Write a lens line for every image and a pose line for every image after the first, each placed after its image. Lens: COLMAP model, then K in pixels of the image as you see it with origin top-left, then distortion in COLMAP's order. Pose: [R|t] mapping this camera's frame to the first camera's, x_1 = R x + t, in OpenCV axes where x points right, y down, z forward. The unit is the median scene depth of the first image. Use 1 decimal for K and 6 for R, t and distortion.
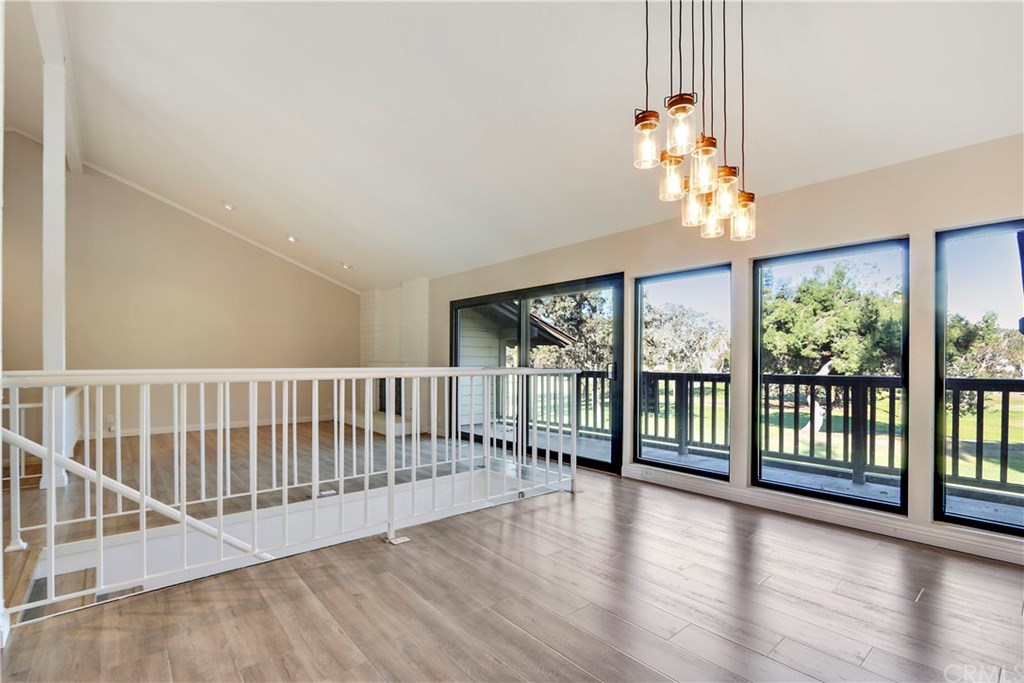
lens RADIAL K [[489.4, 0, 500.7], [0, 489.4, 353.6], [0, 0, 1]] dist [-0.005232, -0.000083]
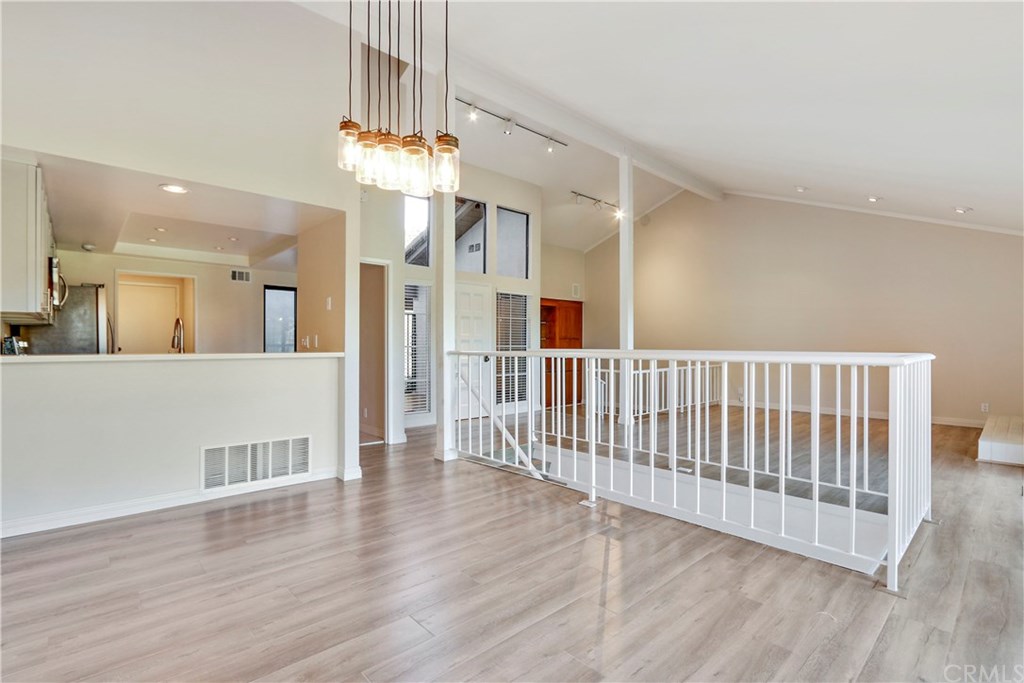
lens RADIAL K [[489.4, 0, 501.6], [0, 489.4, 347.0], [0, 0, 1]] dist [-0.005232, -0.000083]
pose [[0.034775, 0.007381, -0.999368, 0.448506], [0.012329, 0.999893, 0.007814, 0.006221], [0.999319, -0.012593, 0.034680, 0.382215]]
